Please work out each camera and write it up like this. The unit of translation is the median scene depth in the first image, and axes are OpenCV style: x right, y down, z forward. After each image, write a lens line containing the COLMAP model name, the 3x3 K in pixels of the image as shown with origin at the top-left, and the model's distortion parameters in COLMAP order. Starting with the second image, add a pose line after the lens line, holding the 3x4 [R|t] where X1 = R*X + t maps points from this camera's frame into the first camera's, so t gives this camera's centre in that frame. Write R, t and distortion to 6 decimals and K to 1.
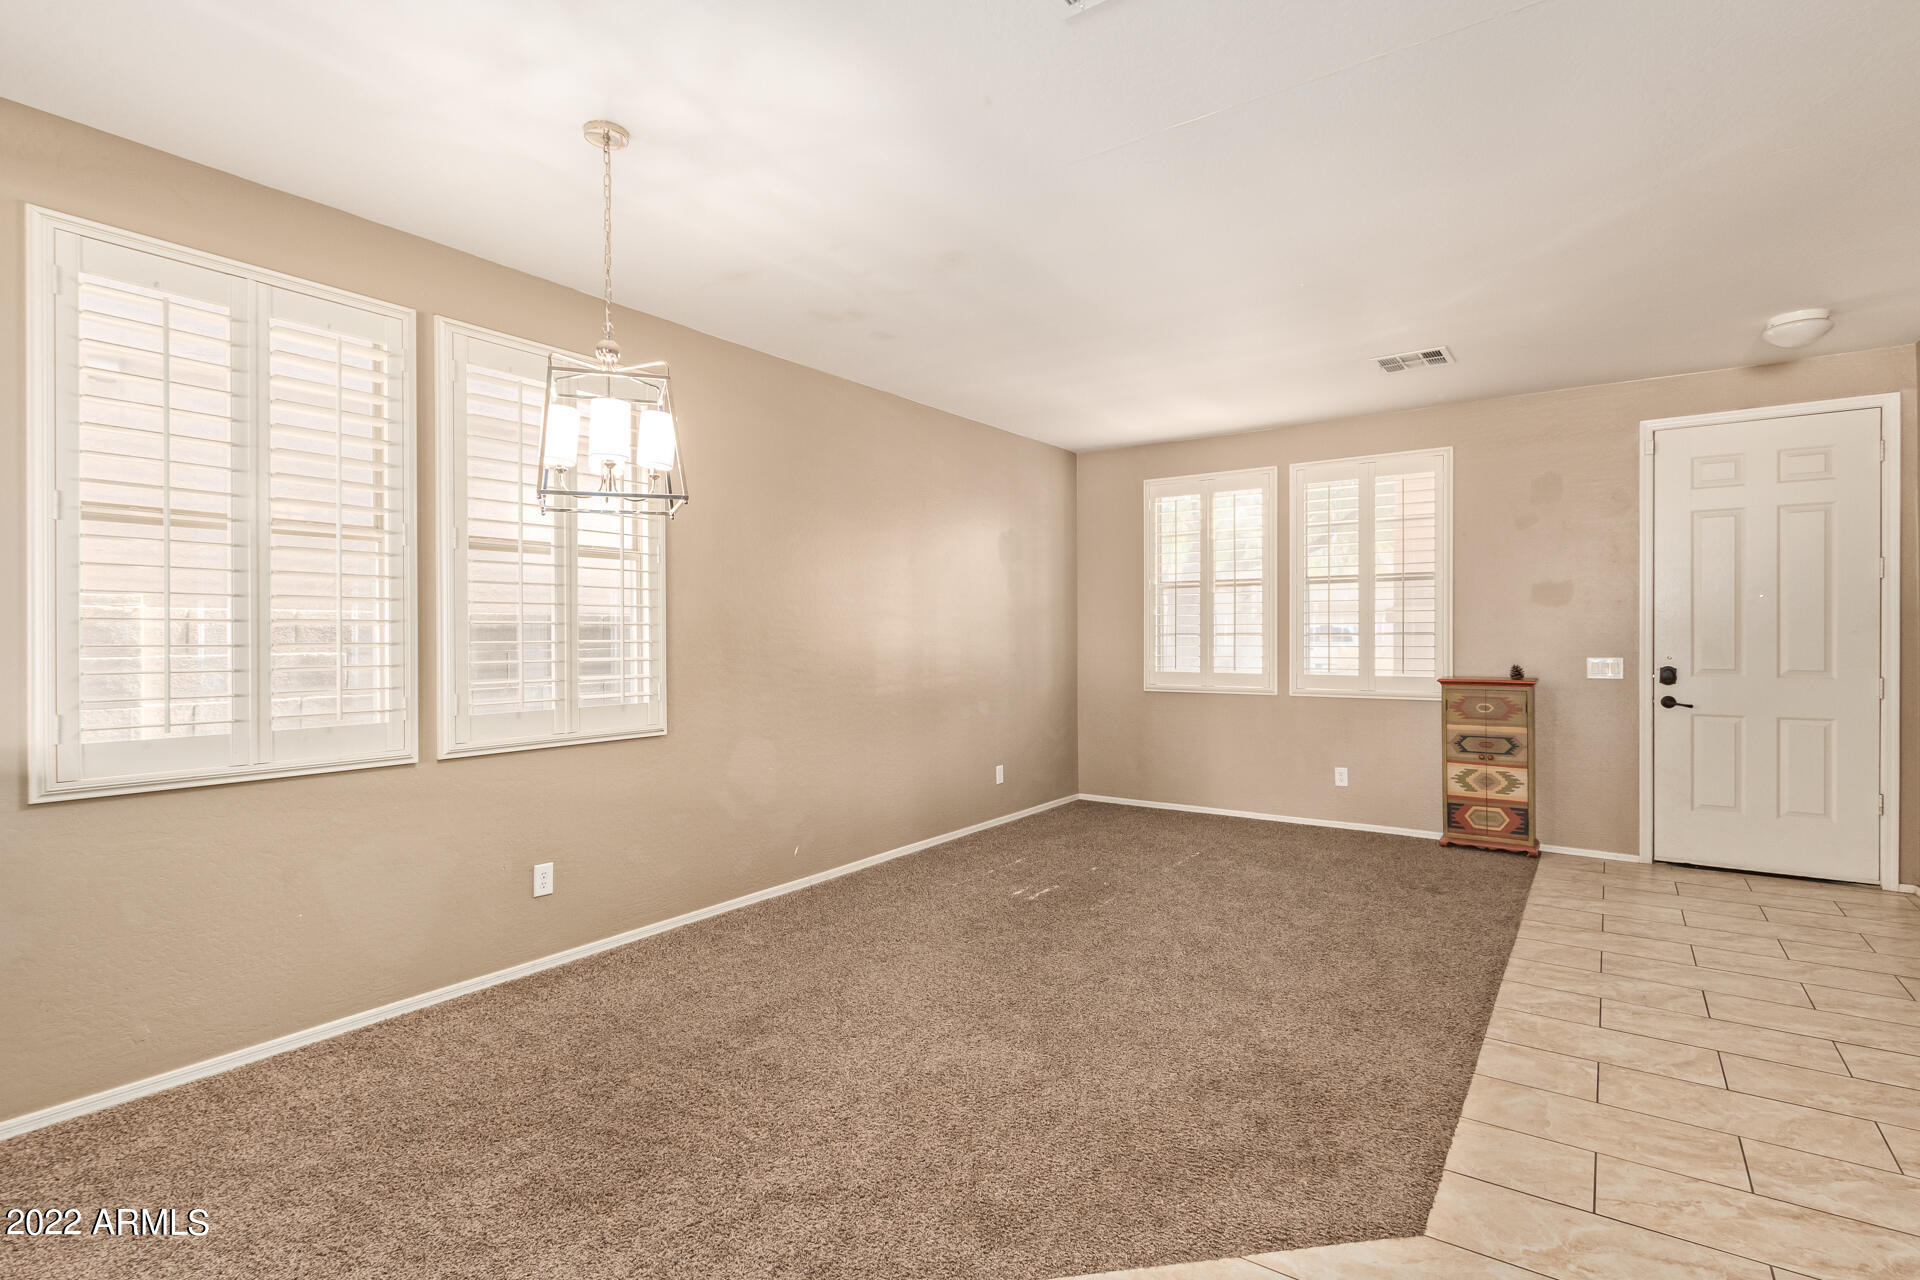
lens RADIAL K [[930.4, 0, 947.9], [0, 930.4, 637.0], [0, 0, 1]] dist [0.001875, -0.000789]
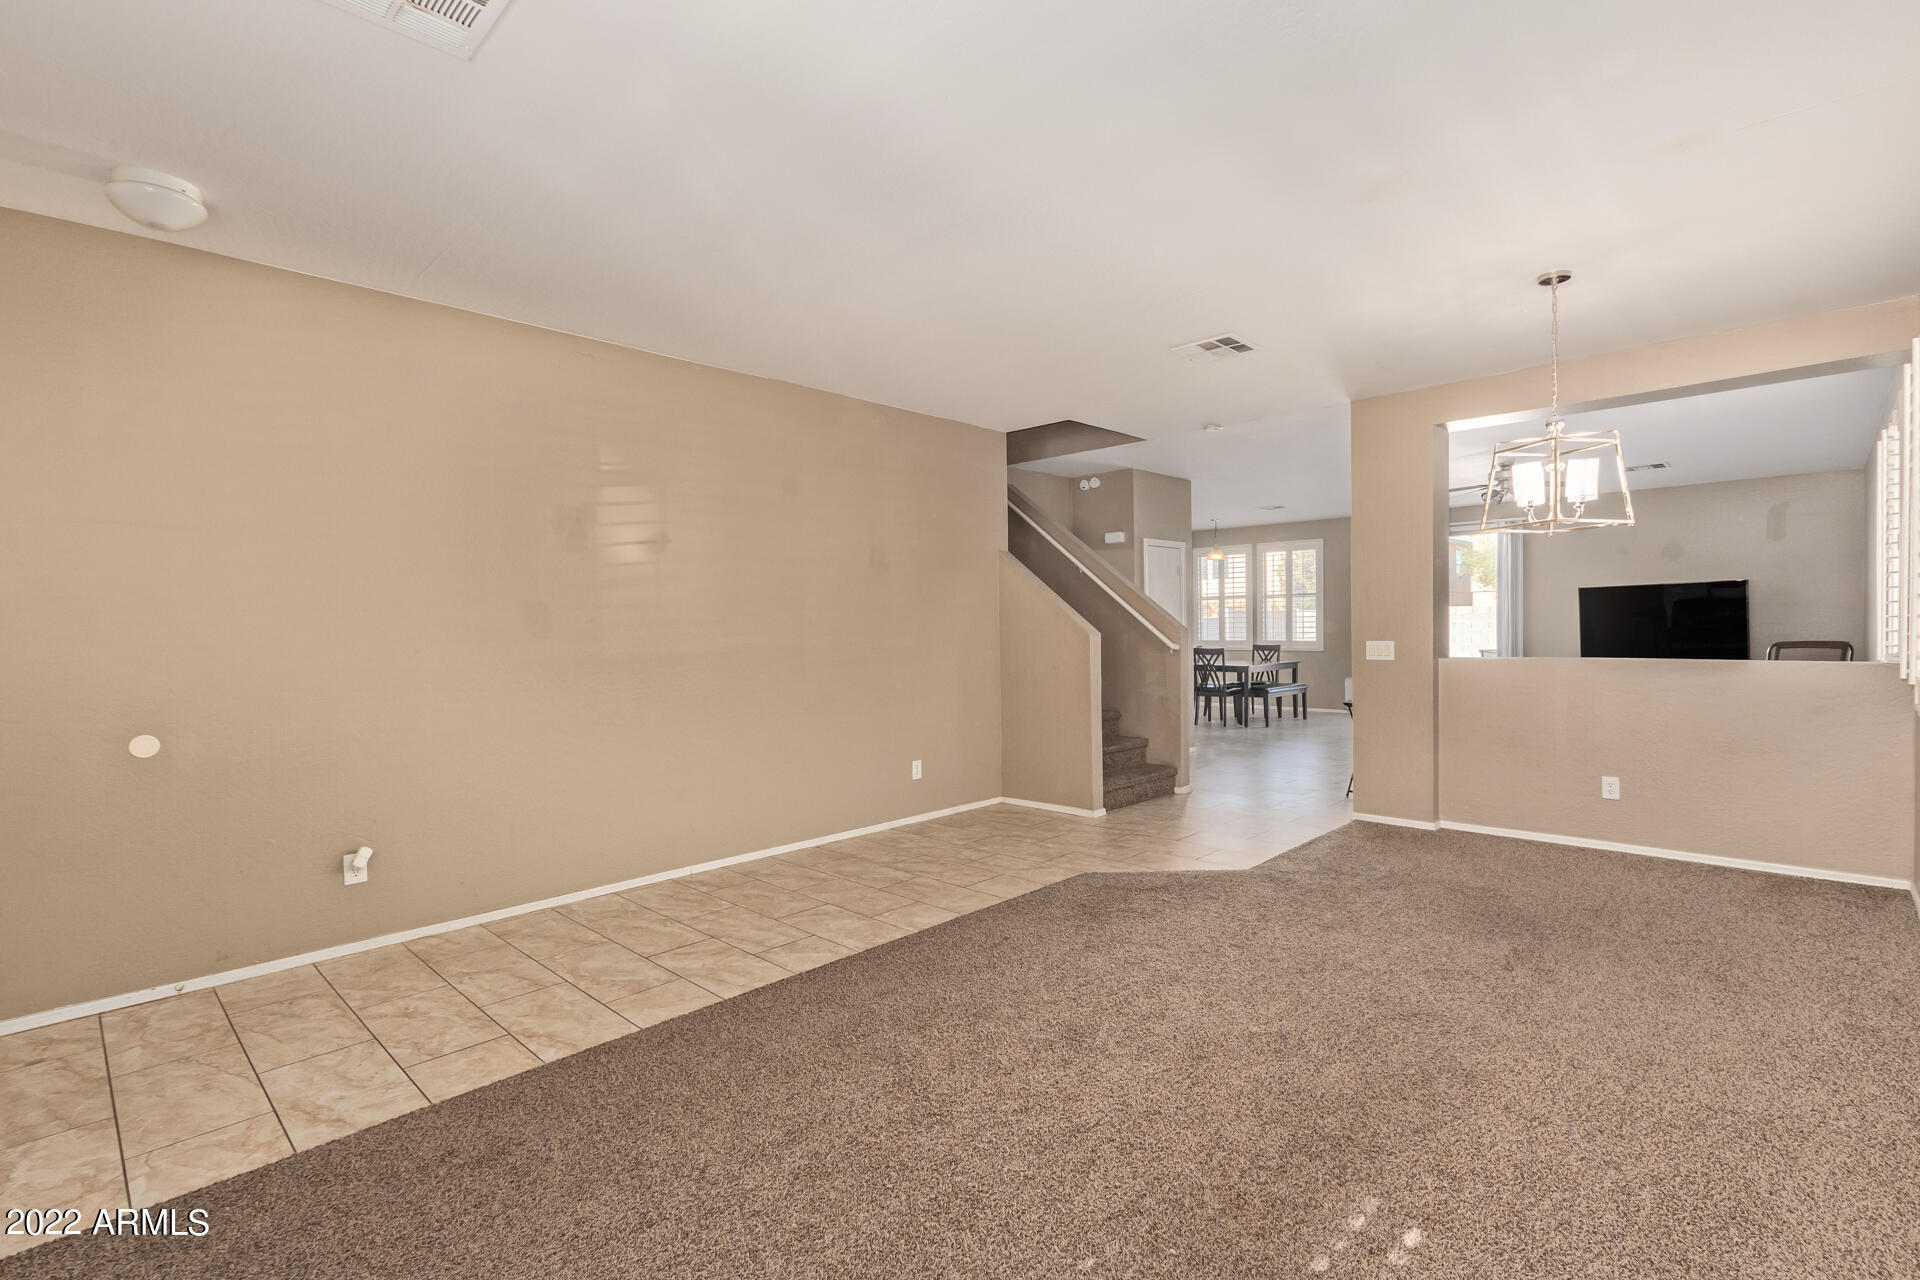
lens RADIAL K [[884.6, 0, 960.5], [0, 884.6, 637.1], [0, 0, 1]] dist [0.003036, 0.000460]
pose [[-0.988355, 0.015702, 0.151352, 0.240348], [0.018662, 0.999661, 0.018161, -0.008206], [-0.151016, 0.020774, -0.988313, 1.681481]]
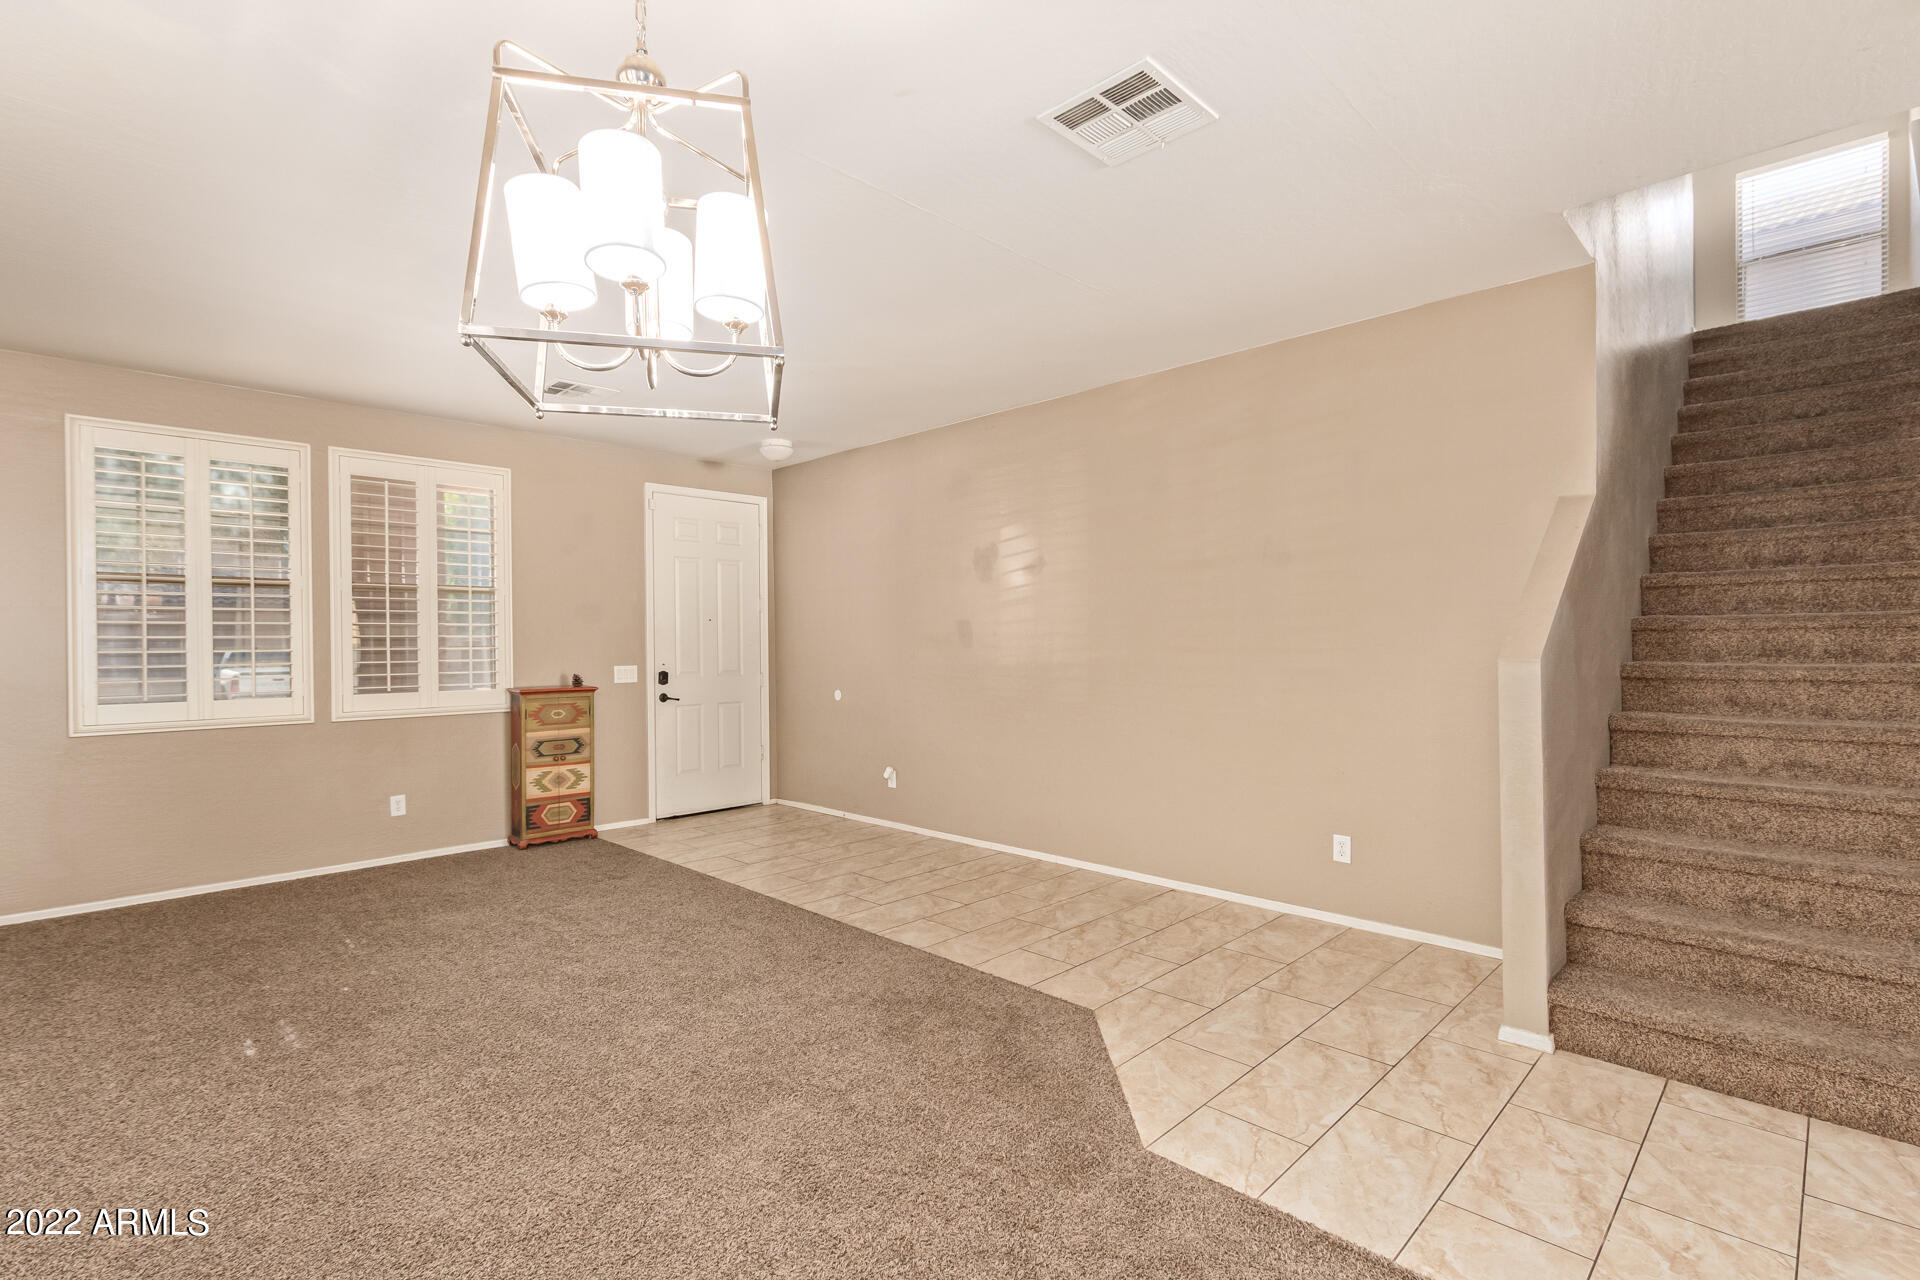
lens RADIAL K [[884.6, 0, 960.5], [0, 884.6, 637.1], [0, 0, 1]] dist [0.003036, 0.000460]
pose [[0.158369, 0.009117, 0.987338, -0.538776], [0.011193, 0.999877, -0.011028, 0.002380], [-0.987317, 0.012798, 0.158247, 0.497735]]
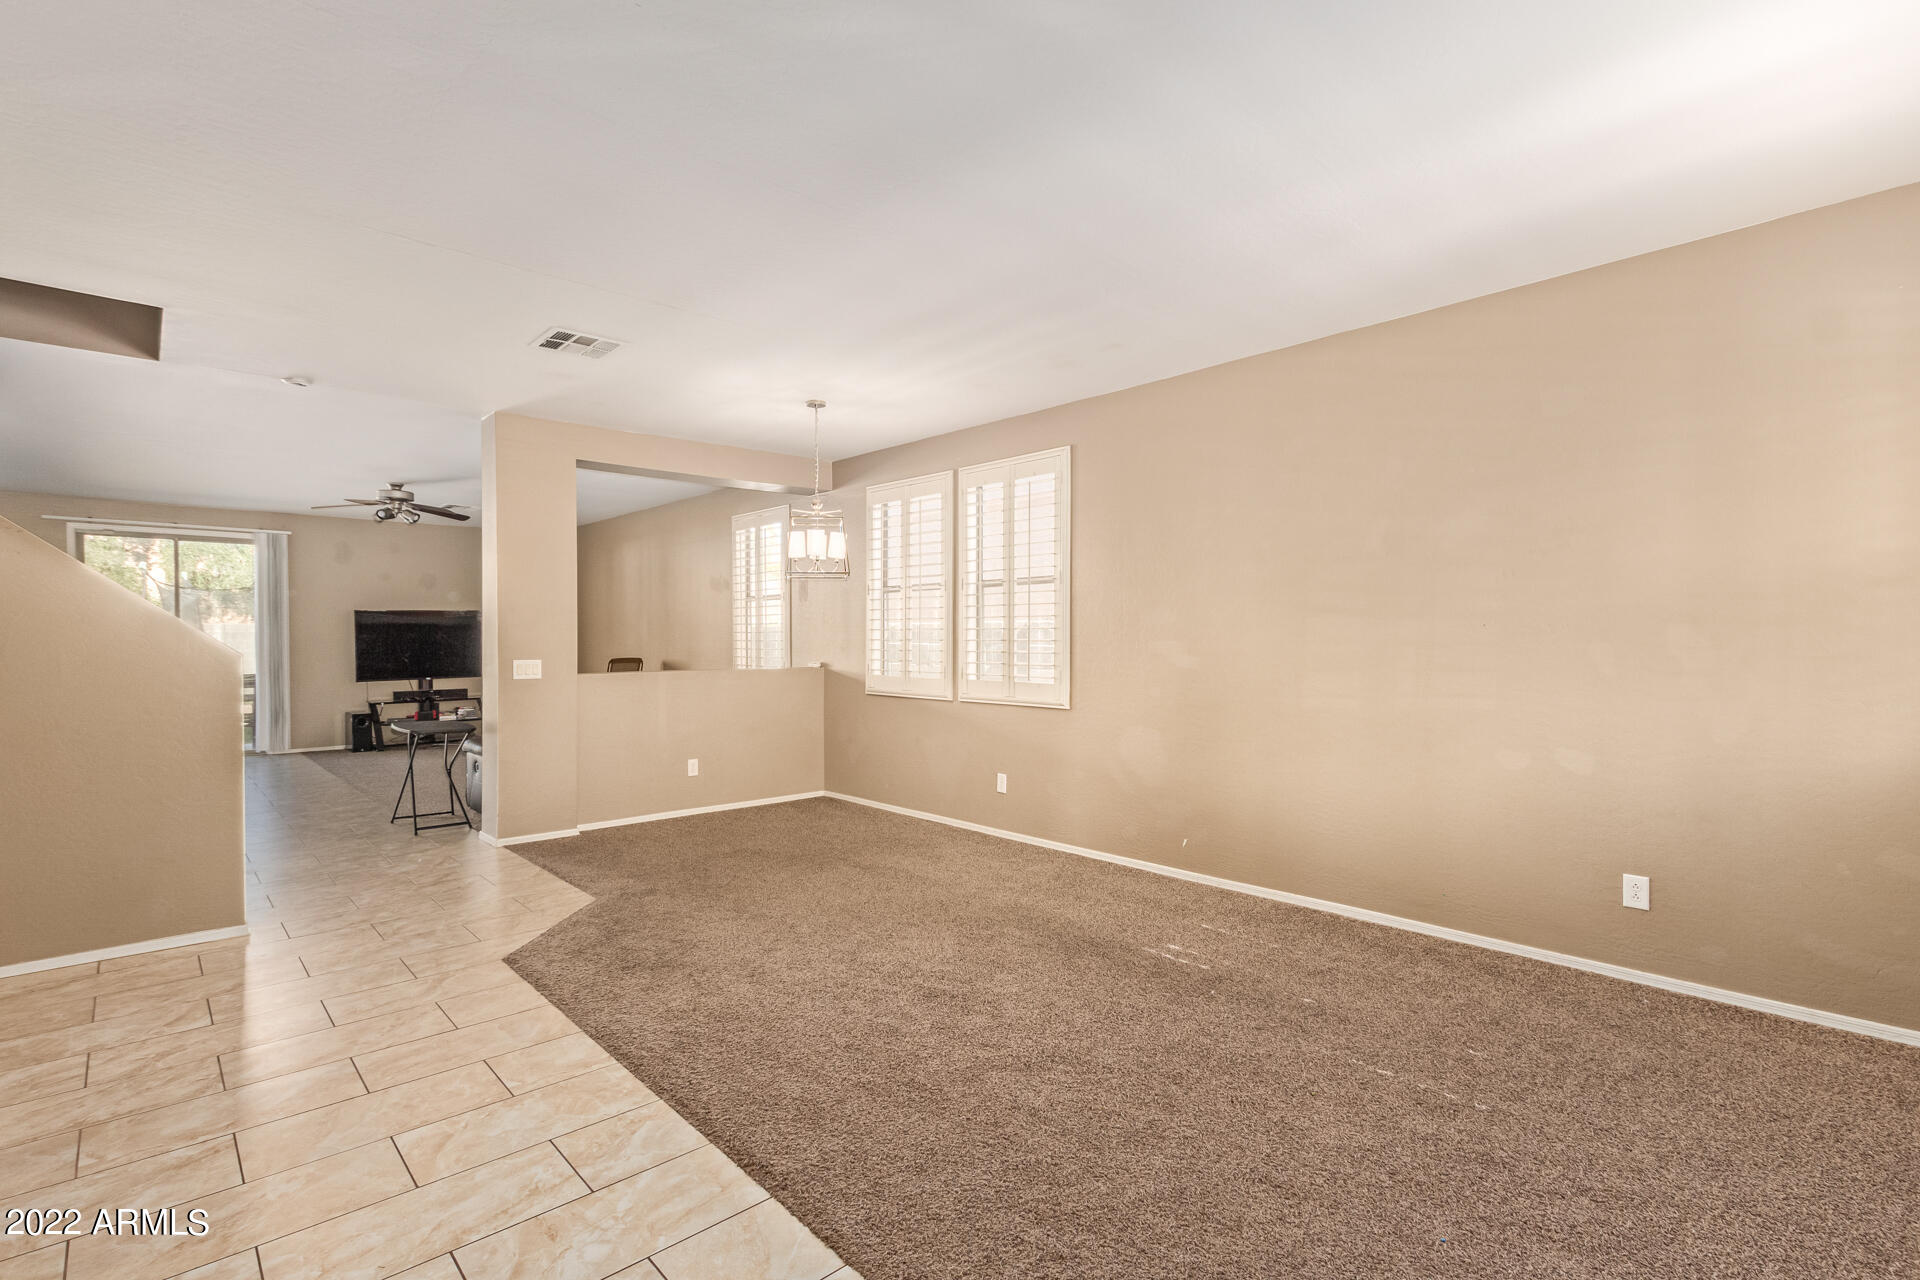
lens RADIAL K [[908.0, 0, 960.0], [0, 908.0, 640.0], [0, 0, 1]] dist [0.000898, -0.000135]
pose [[-0.211181, 0.007603, -0.977417, 1.065619], [-0.000455, 0.999969, 0.007877, -0.007256], [0.977447, 0.002108, -0.211171, 1.163294]]
